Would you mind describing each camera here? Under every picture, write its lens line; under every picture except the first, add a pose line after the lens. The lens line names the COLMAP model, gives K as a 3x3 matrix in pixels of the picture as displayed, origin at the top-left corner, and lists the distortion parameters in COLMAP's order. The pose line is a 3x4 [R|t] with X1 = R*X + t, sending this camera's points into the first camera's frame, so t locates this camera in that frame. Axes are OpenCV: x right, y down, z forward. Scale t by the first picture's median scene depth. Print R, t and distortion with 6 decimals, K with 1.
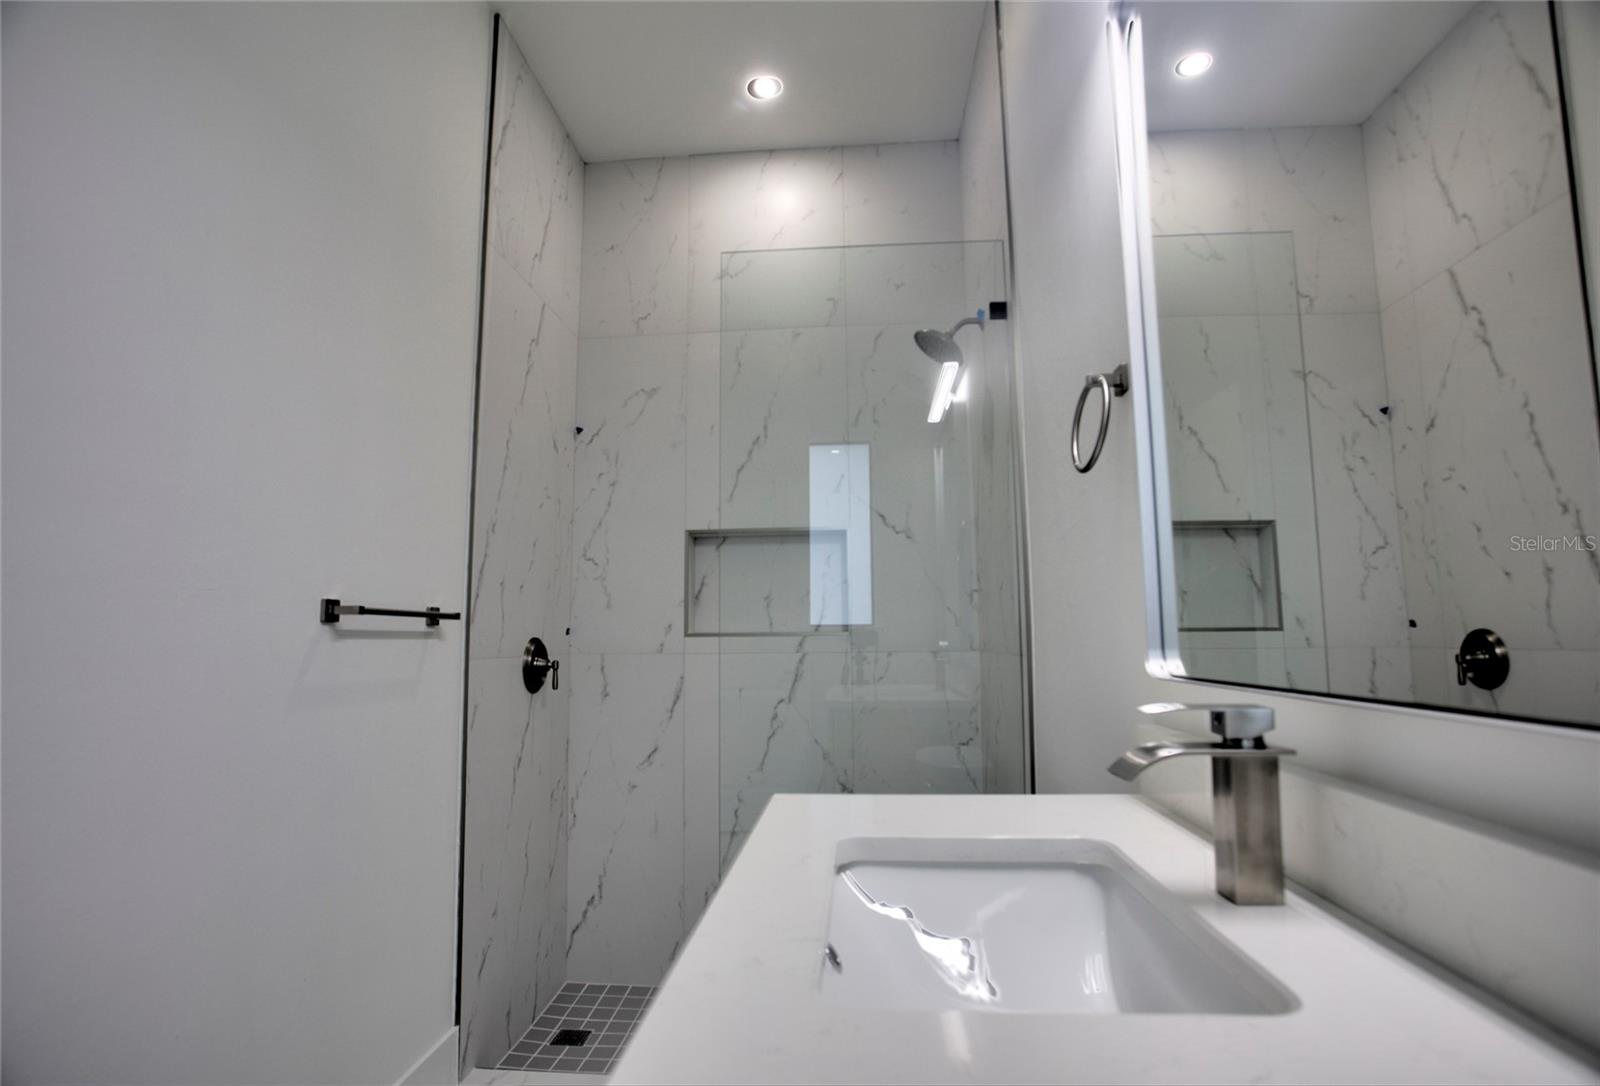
lens RADIAL K [[790.2, 0, 799.5], [0, 790.2, 545.7], [0, 0, 1]] dist [-0.079237, 0.041642]
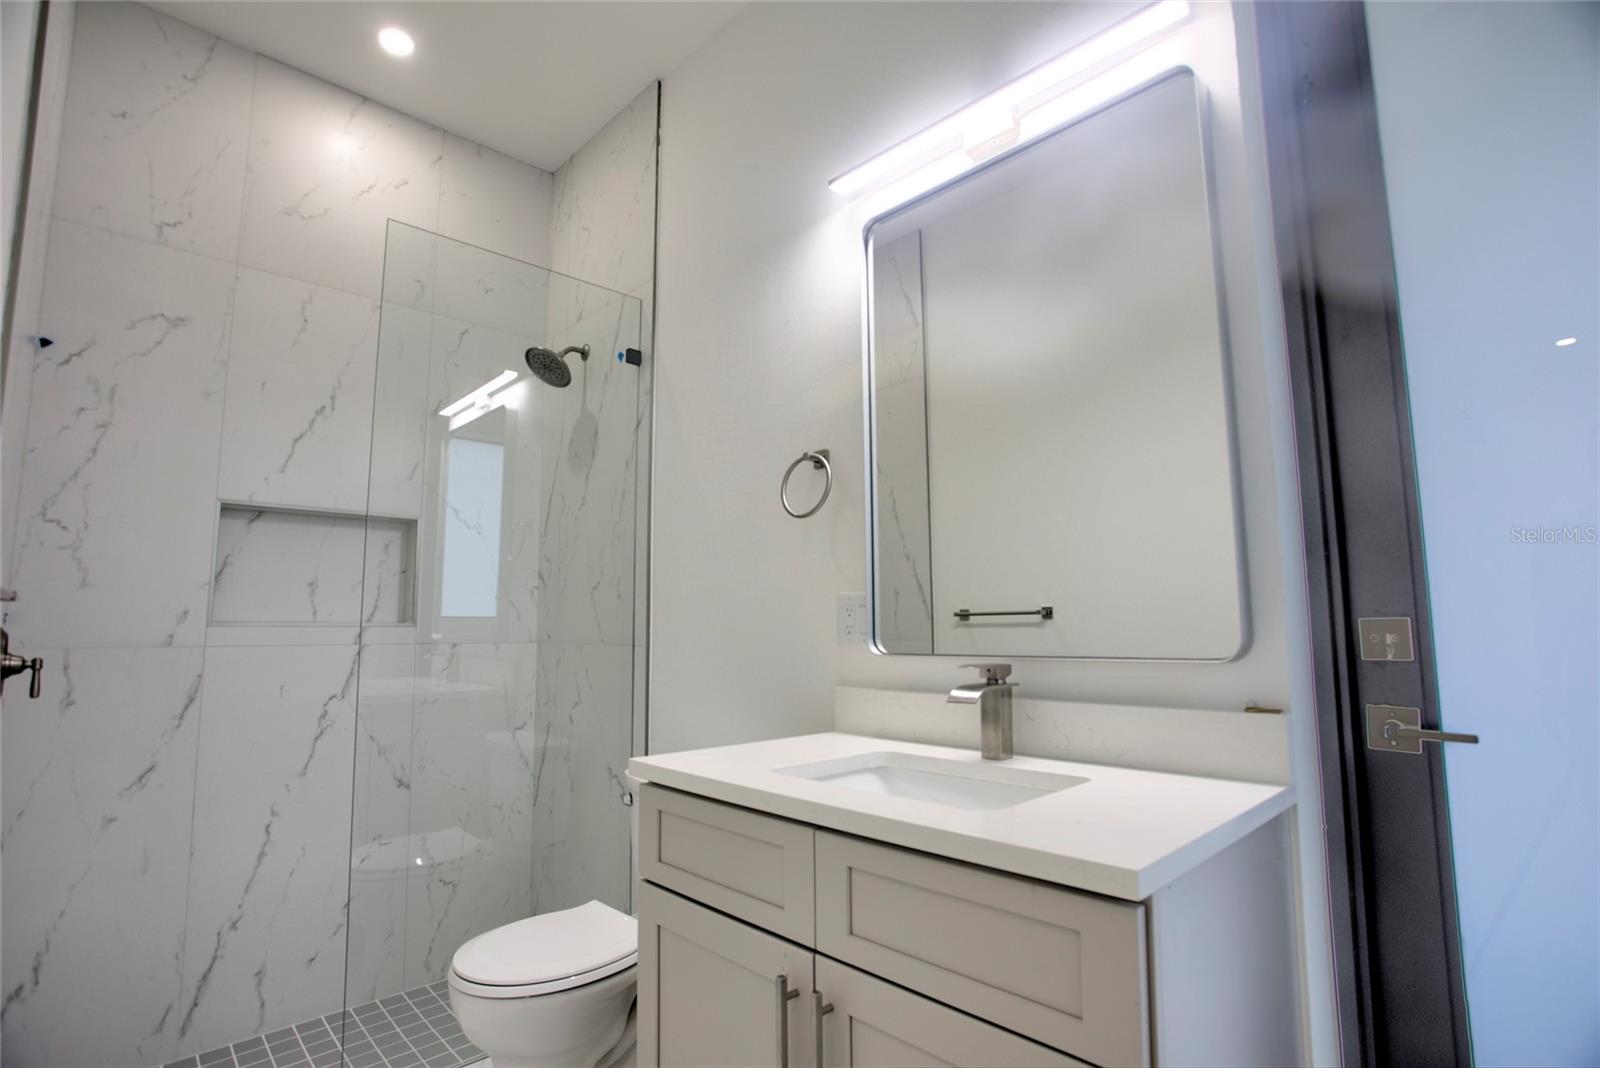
lens RADIAL K [[777.5, 0, 791.0], [0, 777.5, 536.3], [0, 0, 1]] dist [-0.080064, 0.038312]
pose [[0.664430, 0.092061, 0.741659, -0.331576], [-0.086247, 0.995199, -0.046266, 0.004605], [-0.742357, -0.033226, 0.669180, 0.016708]]
